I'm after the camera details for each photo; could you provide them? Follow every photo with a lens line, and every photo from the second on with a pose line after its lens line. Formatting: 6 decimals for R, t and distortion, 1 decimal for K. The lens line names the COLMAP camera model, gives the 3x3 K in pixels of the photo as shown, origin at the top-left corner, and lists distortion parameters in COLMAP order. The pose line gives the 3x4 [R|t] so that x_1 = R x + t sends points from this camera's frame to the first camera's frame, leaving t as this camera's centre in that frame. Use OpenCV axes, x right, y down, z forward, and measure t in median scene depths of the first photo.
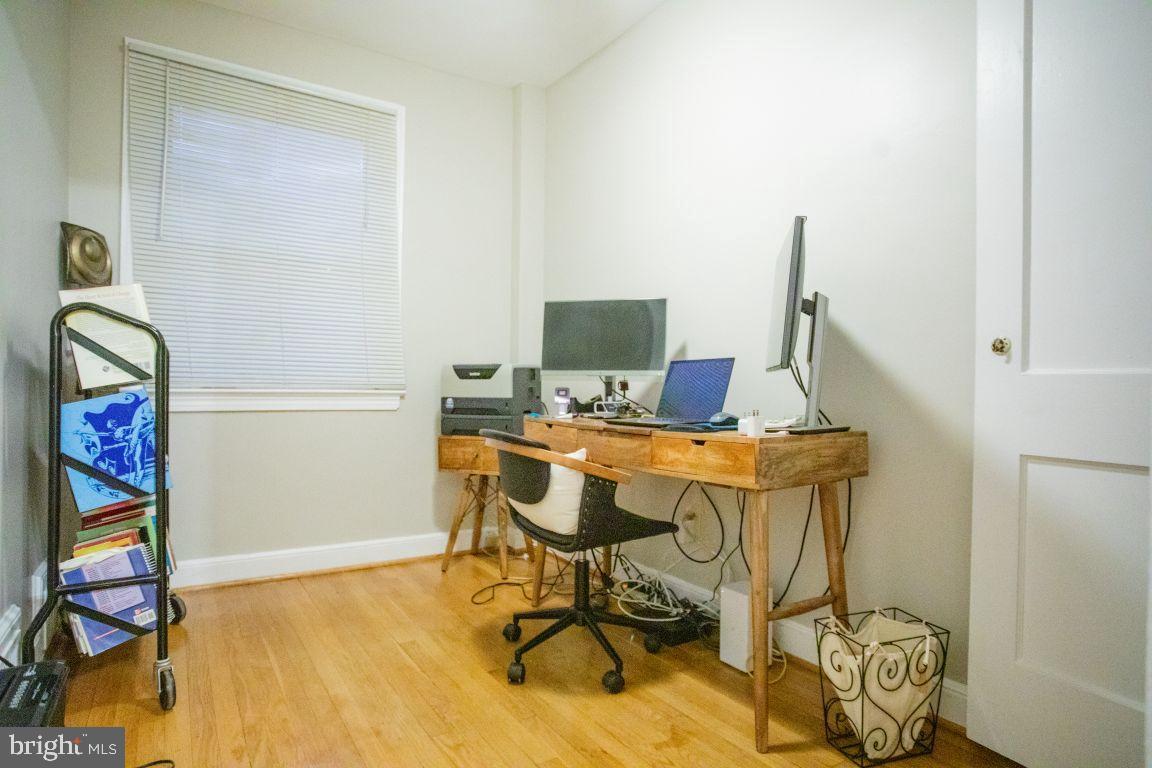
lens RADIAL K [[605.3, 0, 576.0], [0, 605.3, 384.0], [0, 0, 1]] dist [-0.002304, -0.000445]
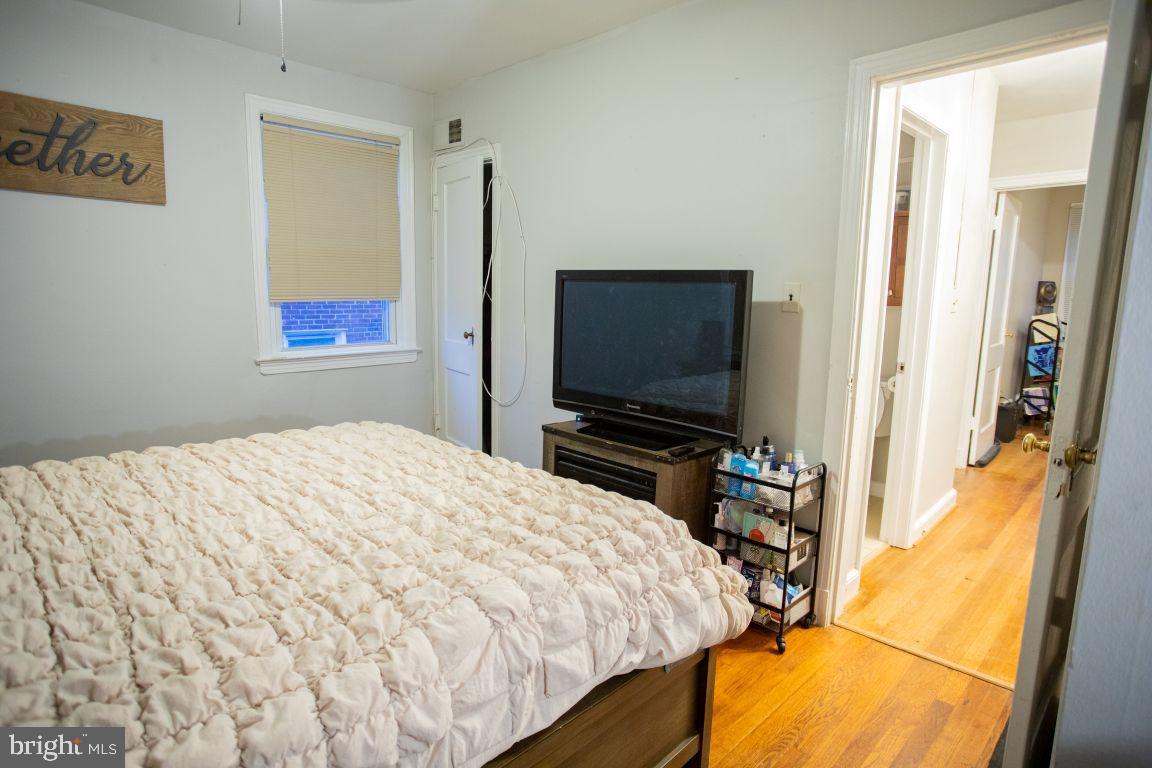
lens RADIAL K [[605.3, 0, 576.0], [0, 605.3, 384.0], [0, 0, 1]] dist [-0.002304, -0.000445]
pose [[0.200410, 0.129055, -0.971175, 2.178623], [-0.023297, 0.991633, 0.126966, -0.142499], [0.979435, -0.002820, 0.201740, -2.424783]]
